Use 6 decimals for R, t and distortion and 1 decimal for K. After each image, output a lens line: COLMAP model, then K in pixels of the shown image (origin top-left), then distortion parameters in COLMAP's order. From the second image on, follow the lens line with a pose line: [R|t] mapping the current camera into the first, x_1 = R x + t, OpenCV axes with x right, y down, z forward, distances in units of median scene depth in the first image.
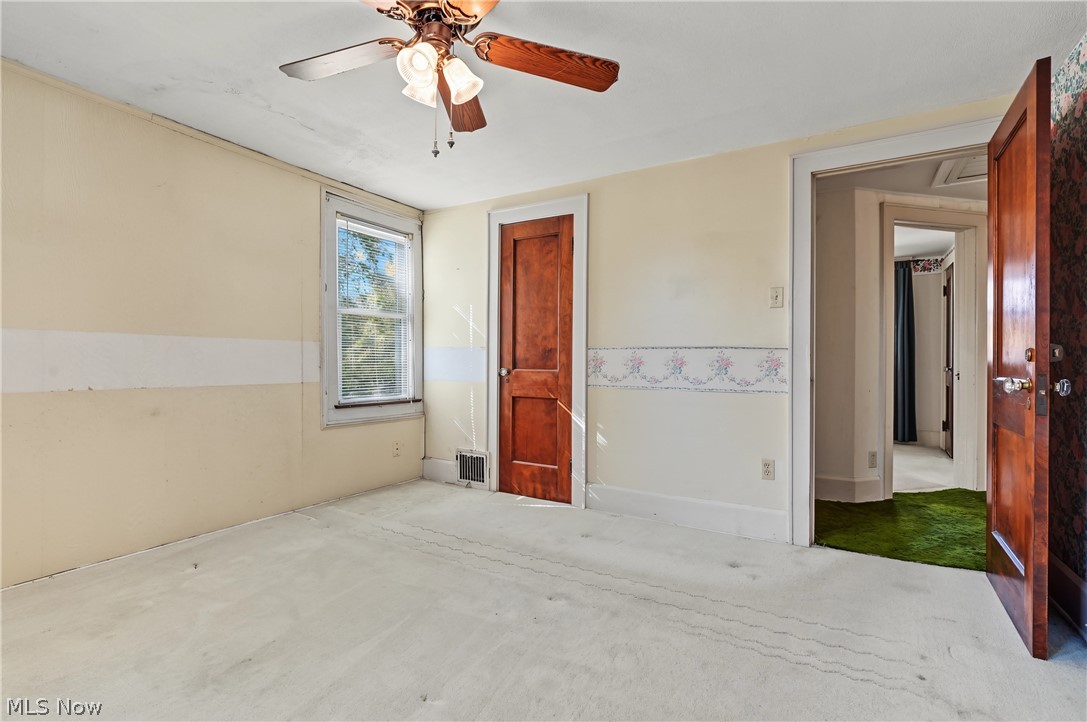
lens RADIAL K [[501.4, 0, 546.8], [0, 501.4, 367.5], [0, 0, 1]] dist [-0.002859, -0.000466]
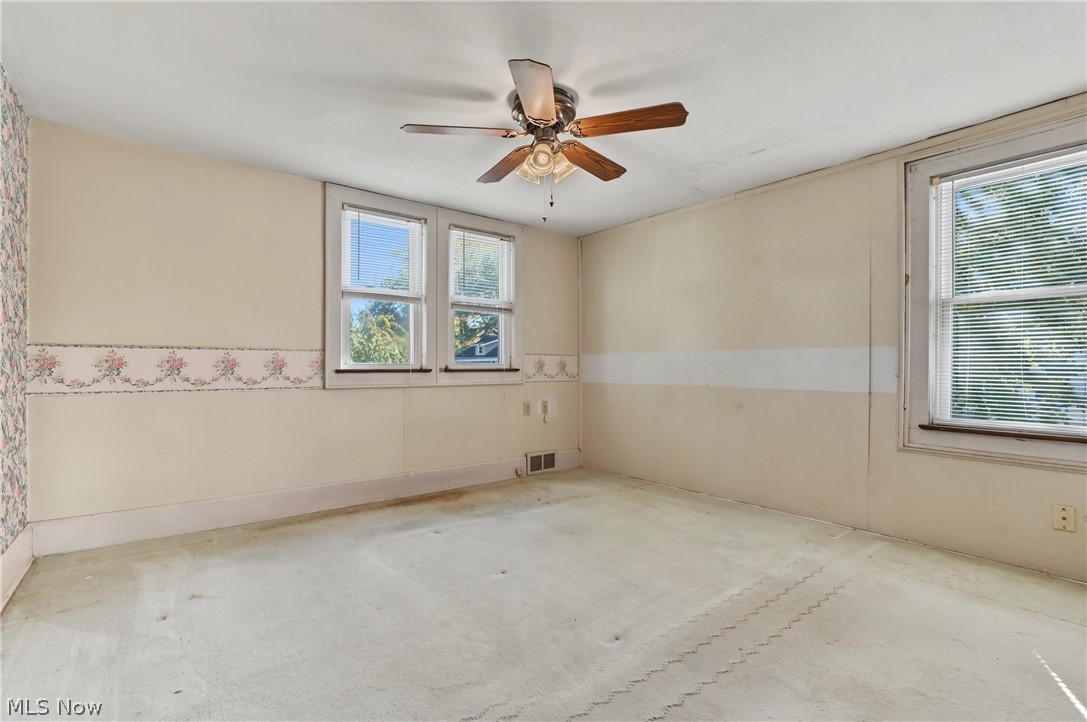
lens RADIAL K [[501.4, 0, 546.8], [0, 501.4, 367.5], [0, 0, 1]] dist [-0.002859, -0.000466]
pose [[-0.353036, -0.003208, -0.935604, 0.600212], [-0.012311, 0.999923, 0.001217, -0.009336], [0.935529, 0.011947, -0.353049, 0.824527]]
